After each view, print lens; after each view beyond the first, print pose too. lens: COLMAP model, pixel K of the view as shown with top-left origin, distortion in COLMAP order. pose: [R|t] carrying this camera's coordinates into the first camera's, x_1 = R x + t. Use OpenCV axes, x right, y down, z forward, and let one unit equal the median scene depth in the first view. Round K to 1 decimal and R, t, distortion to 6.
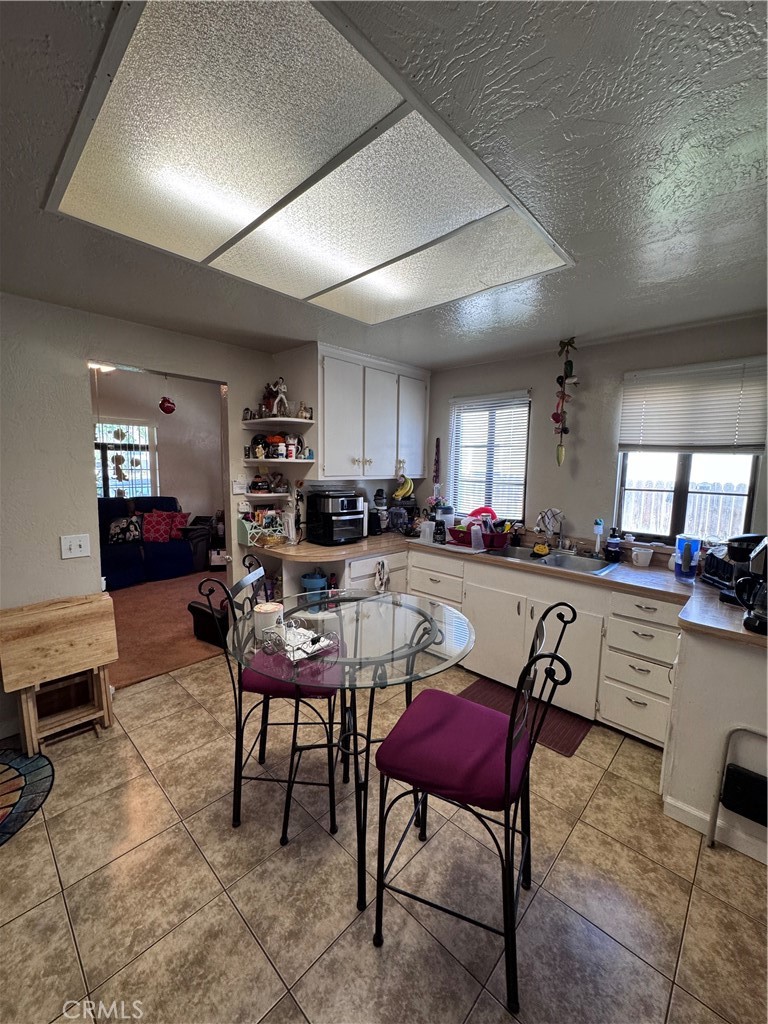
lens RADIAL K [[409.4, 0, 388.8], [0, 409.4, 512.3], [0, 0, 1]] dist [-0.006514, 0.000378]
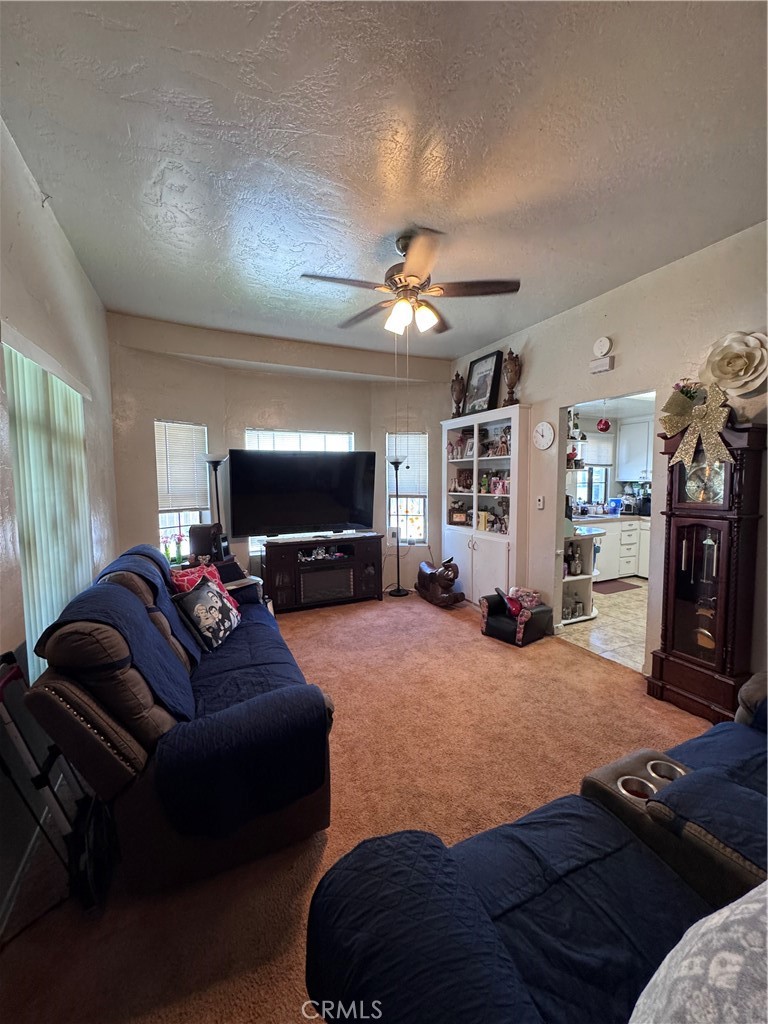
lens RADIAL K [[409.4, 0, 384.5], [0, 409.4, 512.9], [0, 0, 1]] dist [-0.006514, 0.000378]
pose [[0.367658, -0.094877, 0.925109, -2.115212], [0.122562, 0.991048, 0.052930, -0.159125], [-0.921849, 0.093923, 0.375995, 1.283132]]
